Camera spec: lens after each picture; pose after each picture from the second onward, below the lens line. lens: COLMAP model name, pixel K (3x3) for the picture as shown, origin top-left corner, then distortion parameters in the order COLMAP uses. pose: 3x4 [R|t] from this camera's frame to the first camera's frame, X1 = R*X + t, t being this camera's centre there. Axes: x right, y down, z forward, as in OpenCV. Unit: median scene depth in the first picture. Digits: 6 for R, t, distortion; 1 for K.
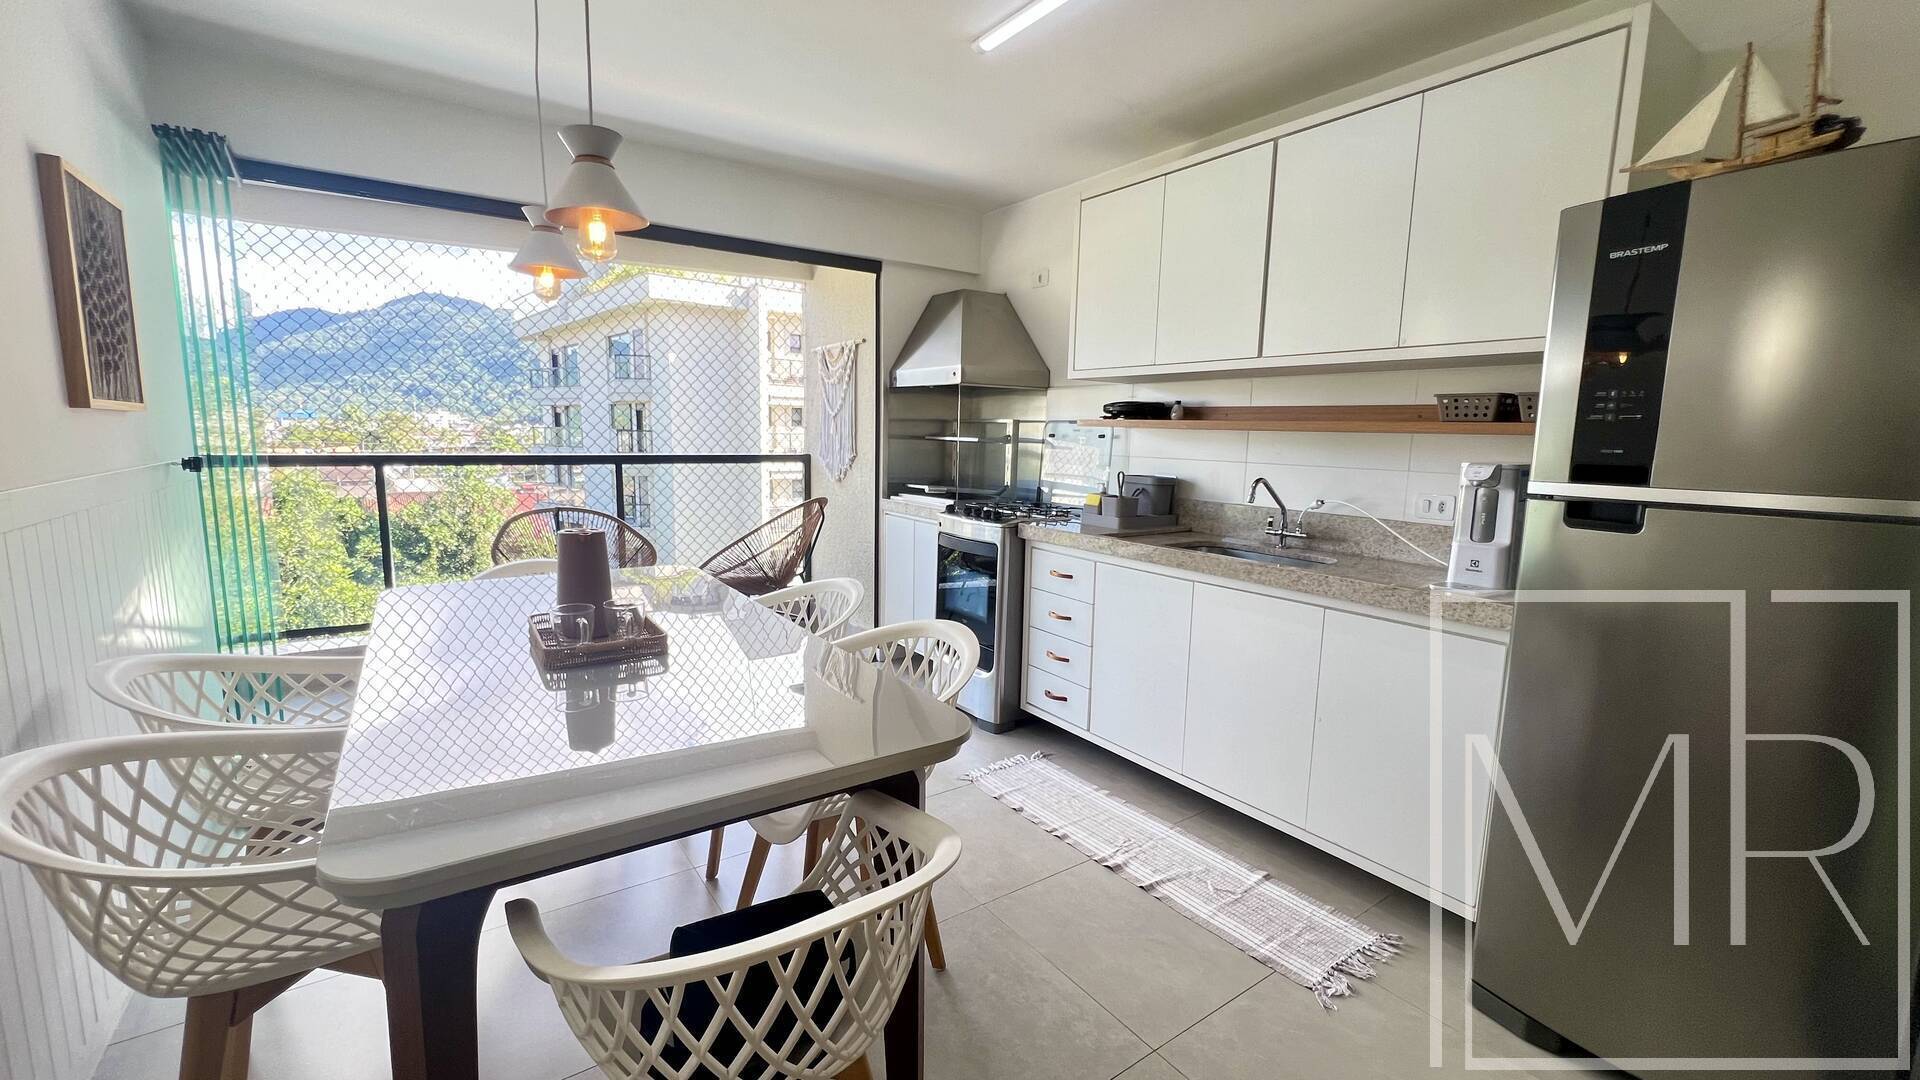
lens RADIAL K [[768.7, 0, 950.1], [0, 768.7, 537.1], [0, 0, 1]] dist [-0.000237, -0.000085]
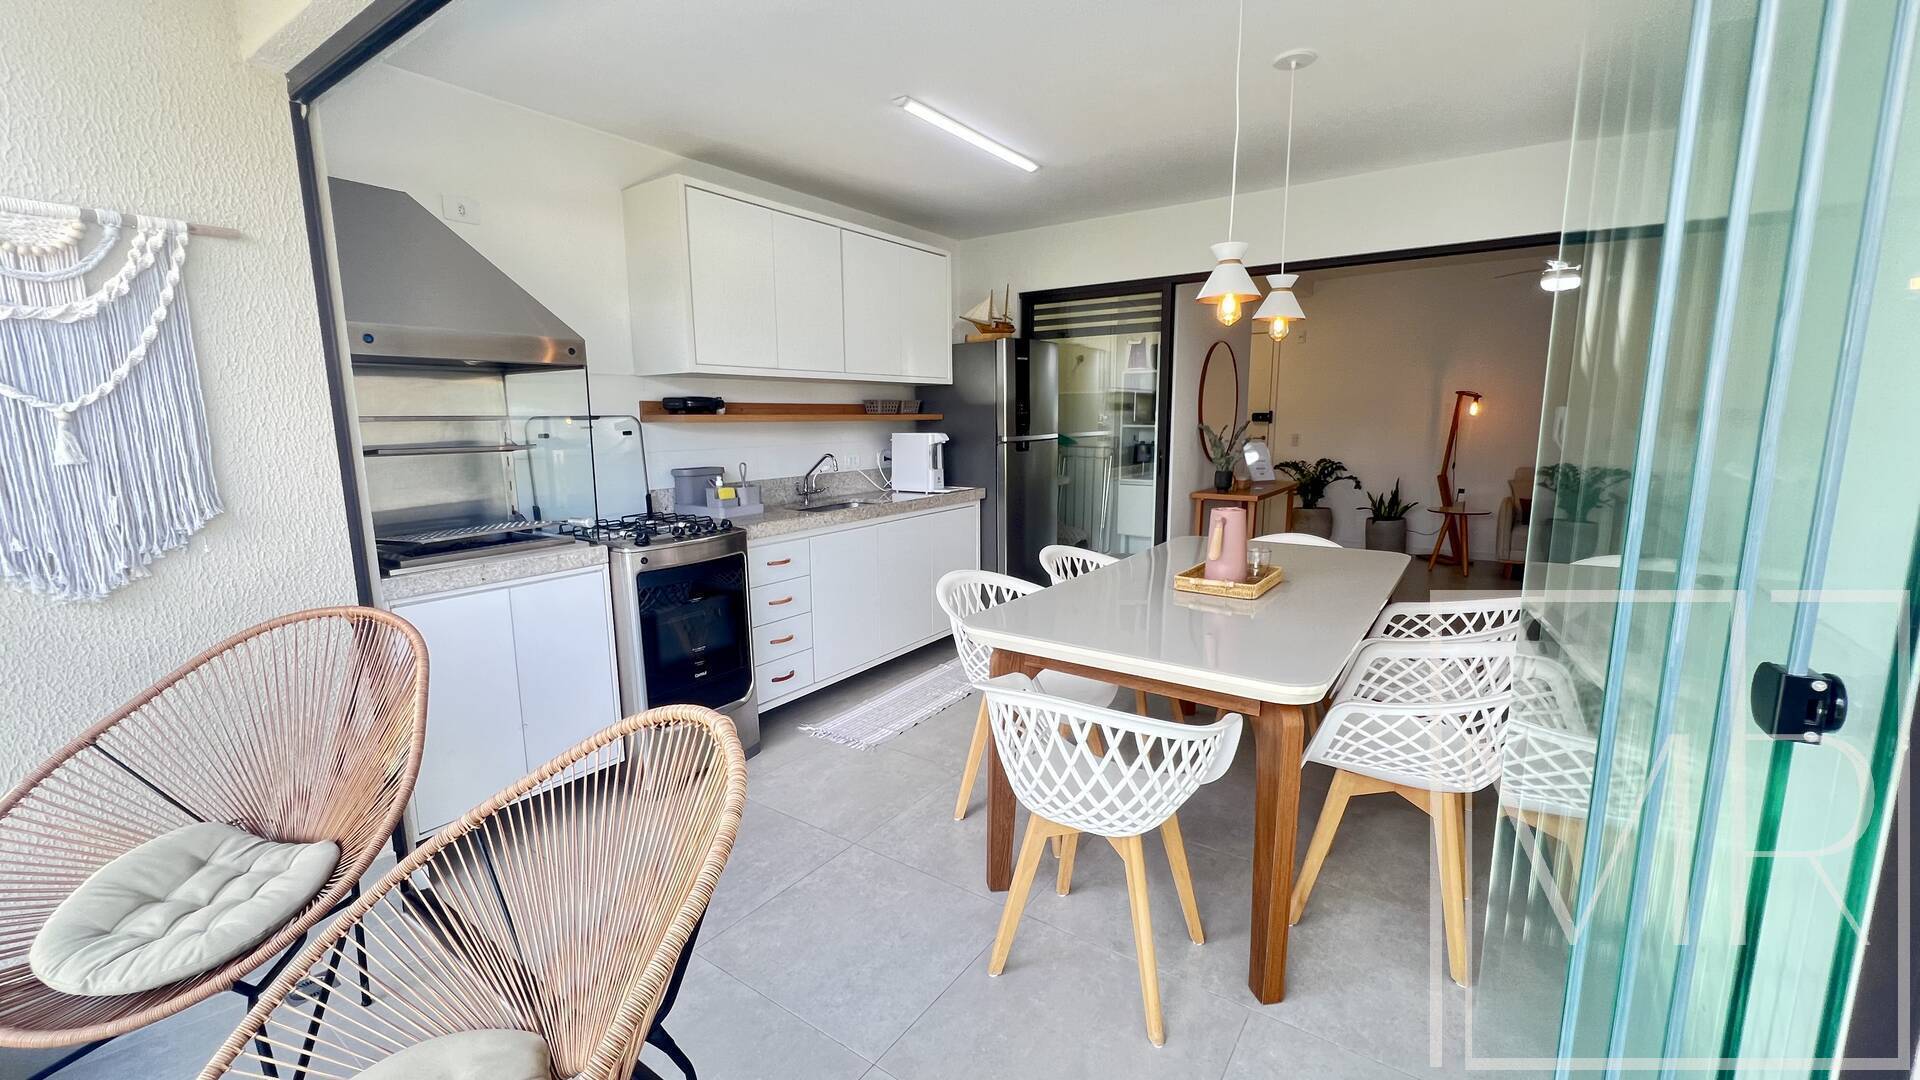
lens RADIAL K [[768.7, 0, 950.1], [0, 768.7, 537.1], [0, 0, 1]] dist [-0.000237, -0.000085]
pose [[-0.348762, -0.162685, 0.922984, -0.924050], [0.133780, 0.966093, 0.220834, -0.190799], [-0.927614, 0.200495, -0.315172, 1.125910]]
